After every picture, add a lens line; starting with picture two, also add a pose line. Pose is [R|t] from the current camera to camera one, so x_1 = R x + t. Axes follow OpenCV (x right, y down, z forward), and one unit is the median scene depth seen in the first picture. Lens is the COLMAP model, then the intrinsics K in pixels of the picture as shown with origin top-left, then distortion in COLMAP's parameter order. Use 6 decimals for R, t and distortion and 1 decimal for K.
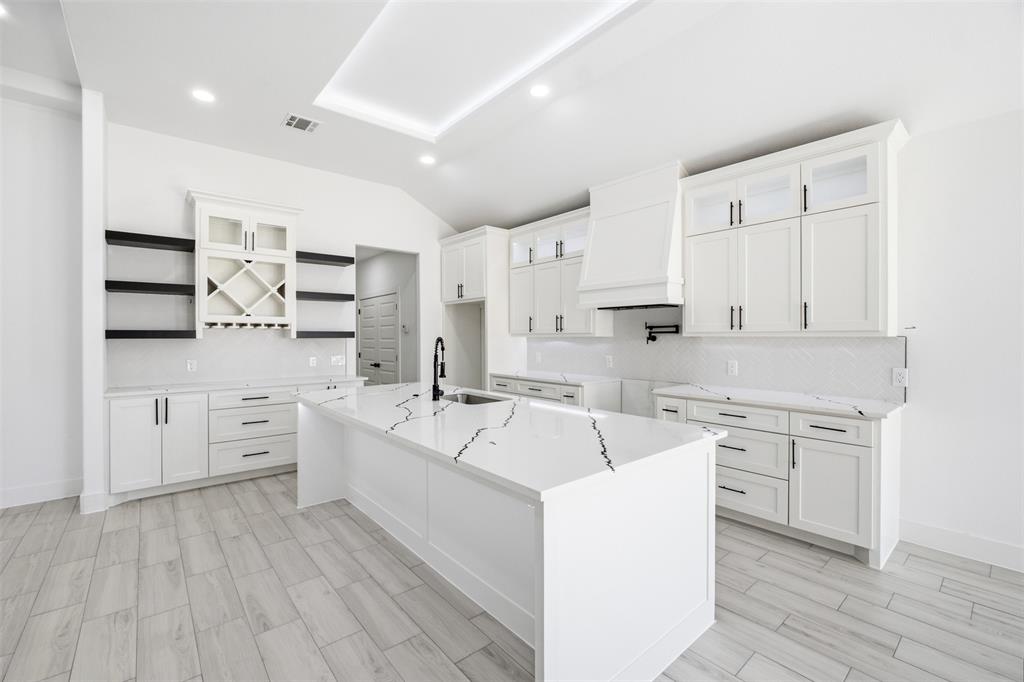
lens RADIAL K [[441.4, 0, 513.8], [0, 441.4, 338.7], [0, 0, 1]] dist [-0.017294, 0.004904]
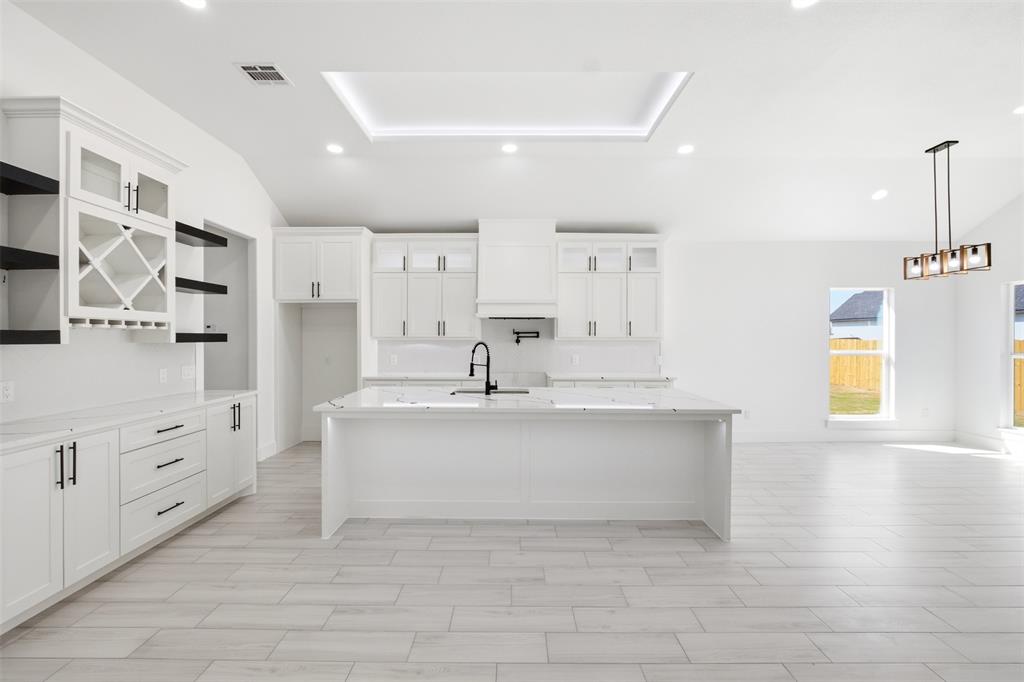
lens RADIAL K [[455.9, 0, 514.4], [0, 455.9, 338.3], [0, 0, 1]] dist [-0.003941, -0.001088]
pose [[0.650224, 0.001938, 0.759740, -0.806587], [0.000991, 0.999994, -0.003400, -0.005948], [-0.759742, 0.002963, 0.650218, 0.112654]]
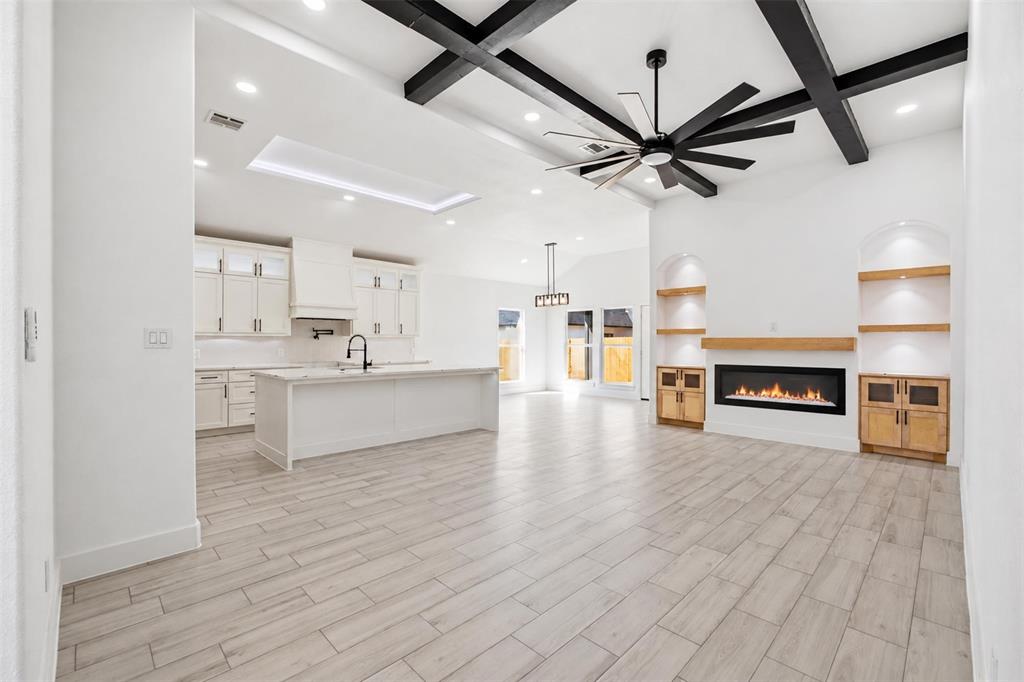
lens RADIAL K [[441.4, 0, 512.3], [0, 441.4, 338.9], [0, 0, 1]] dist [-0.017294, 0.004904]
pose [[-0.070867, 0.010039, 0.997435, -1.527584], [0.005979, 0.999936, -0.009639, 0.027727], [-0.997468, 0.005281, -0.070923, 0.400674]]
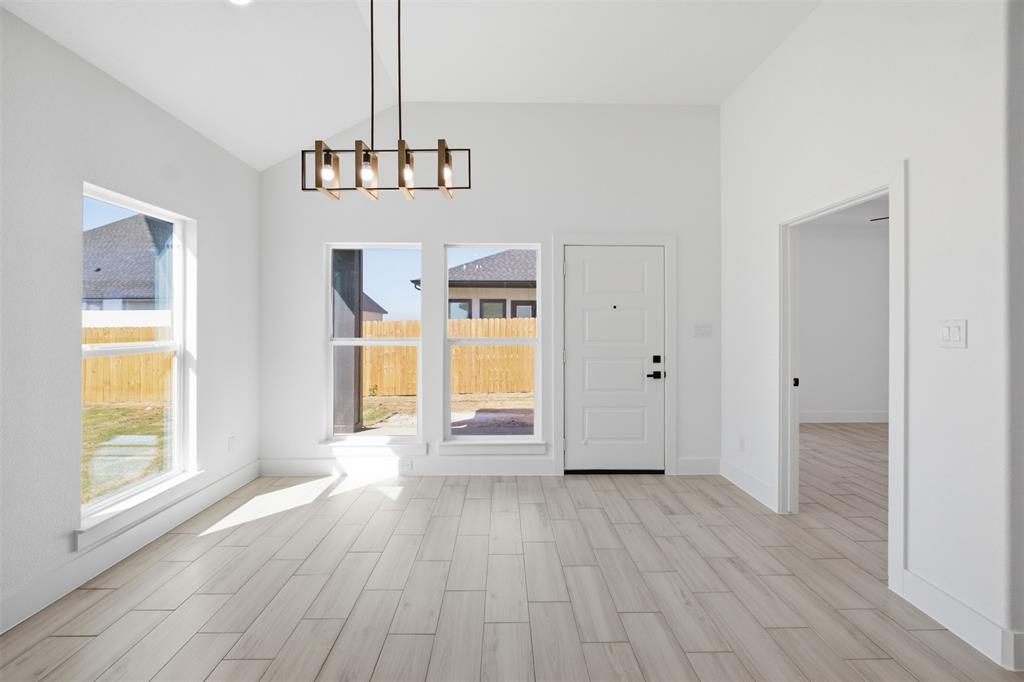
lens RADIAL K [[441.4, 0, 509.2], [0, 441.4, 322.0], [0, 0, 1]] dist [-0.017294, 0.004904]
pose [[-0.778734, 0.011152, 0.627256, 0.236931], [0.006251, 0.999930, -0.010017, 0.008766], [-0.627324, -0.003879, -0.778749, 0.386394]]
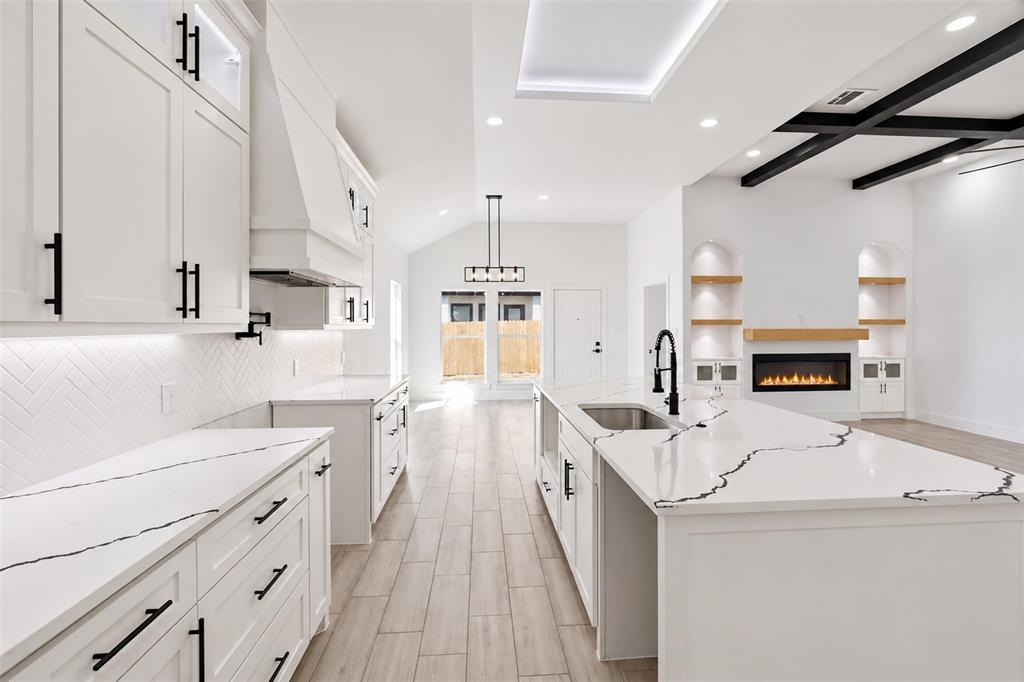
lens RADIAL K [[455.9, 0, 510.6], [0, 455.9, 331.0], [0, 0, 1]] dist [-0.003941, -0.001088]
pose [[-0.808199, -0.000866, 0.588909, -0.320552], [0.009648, 0.999845, 0.014712, -0.010839], [-0.588830, 0.017572, -0.808066, 1.367278]]
